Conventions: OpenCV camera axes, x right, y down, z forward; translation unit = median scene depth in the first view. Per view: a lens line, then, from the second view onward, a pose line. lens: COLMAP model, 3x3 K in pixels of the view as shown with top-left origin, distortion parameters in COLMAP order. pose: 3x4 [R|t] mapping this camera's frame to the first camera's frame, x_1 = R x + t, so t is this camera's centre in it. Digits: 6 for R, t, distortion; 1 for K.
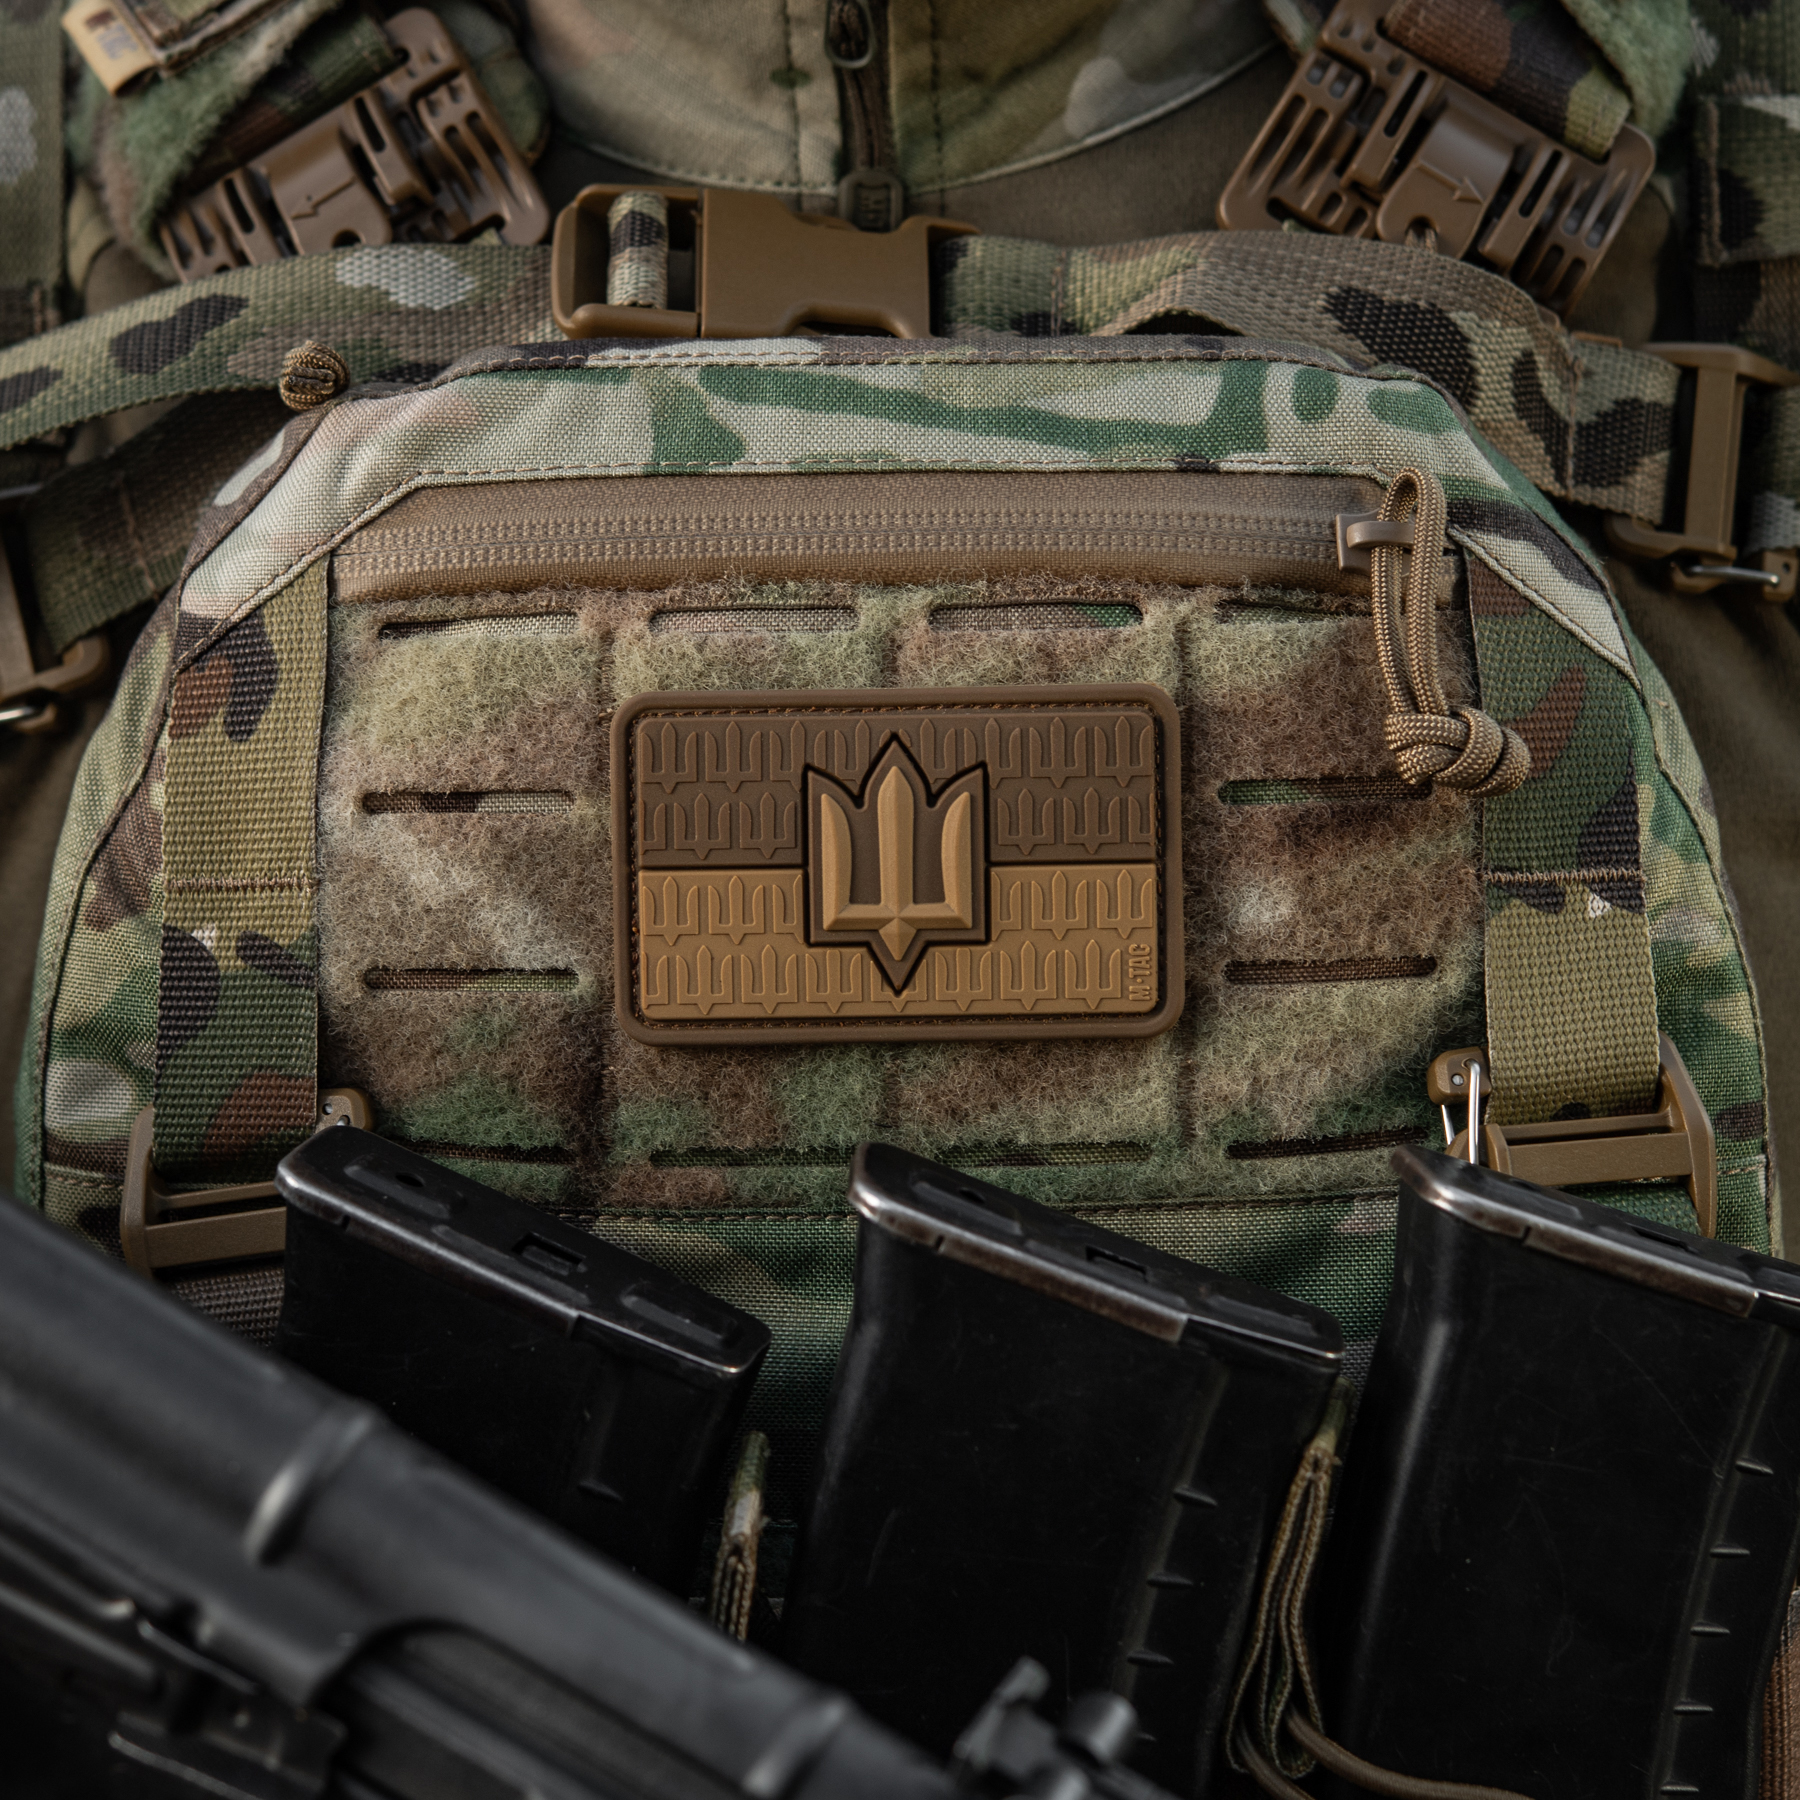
lens RADIAL K [[4869.5, 0, 849.6], [0, 4869.5, 937.9], [0, 0, 1]] dist [0.085393, 1.614348]
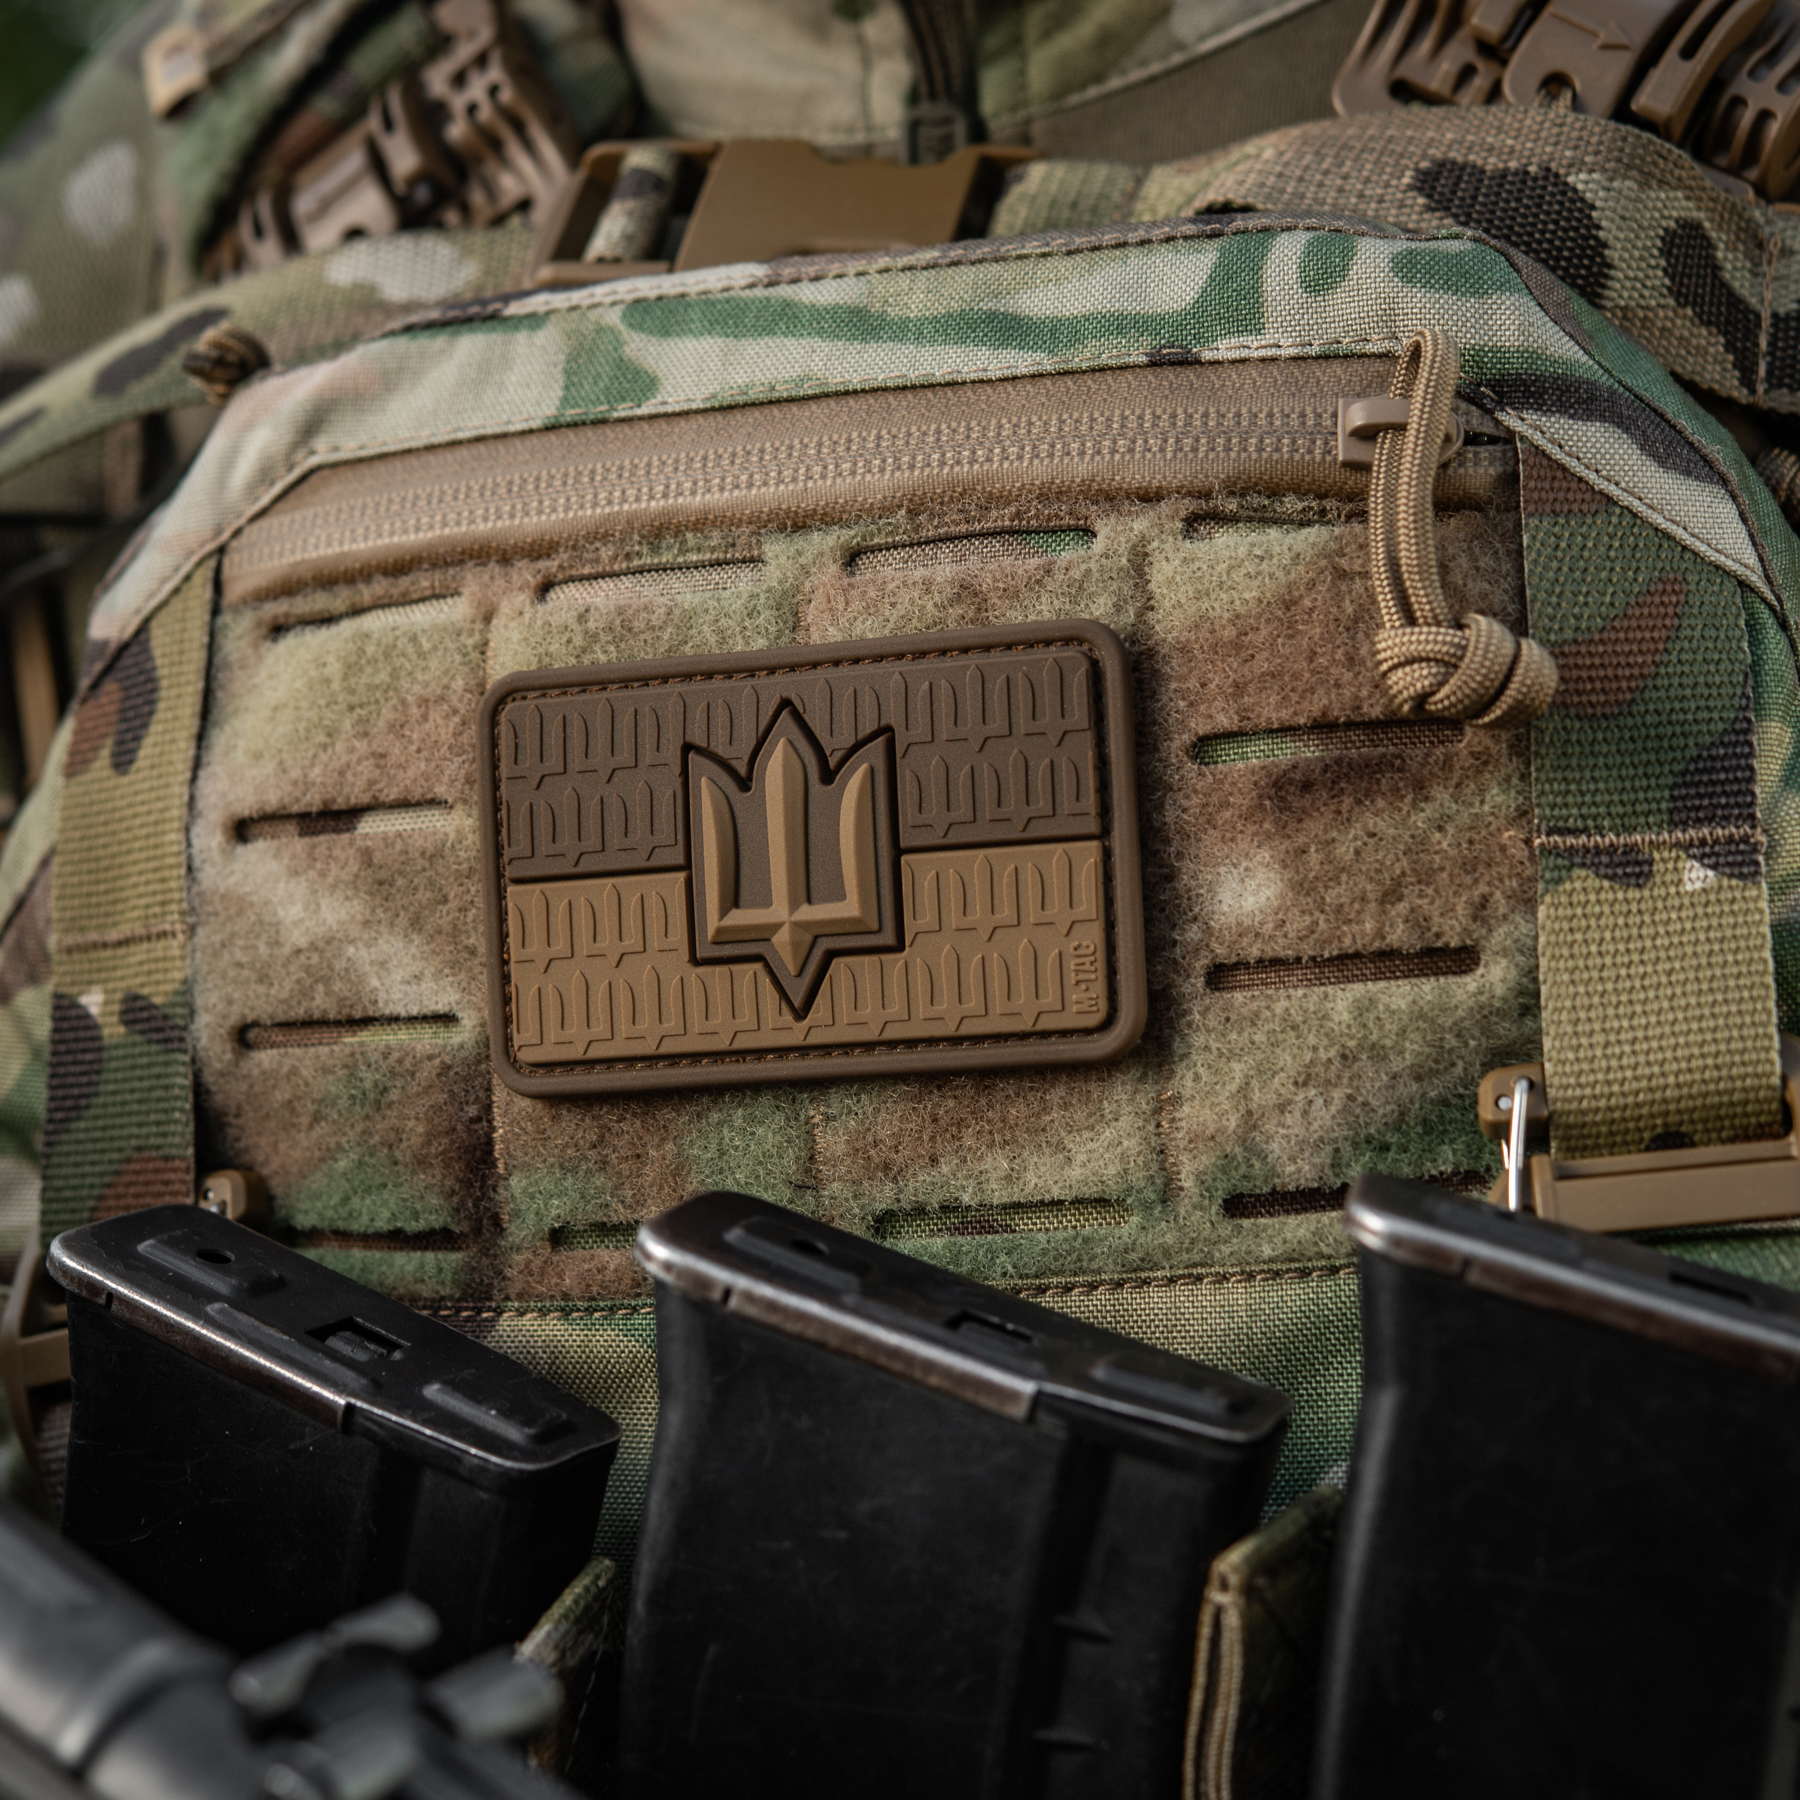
lens RADIAL K [[4650.1, 0, 899.9], [0, 4650.1, 963.1], [0, 0, 1]] dist [0.046983, 0.406280]
pose [[0.947866, -0.047811, -0.315062, 0.266191], [0.013506, 0.993820, -0.110179, 0.086614], [0.318382, 0.100180, 0.942654, 0.273092]]
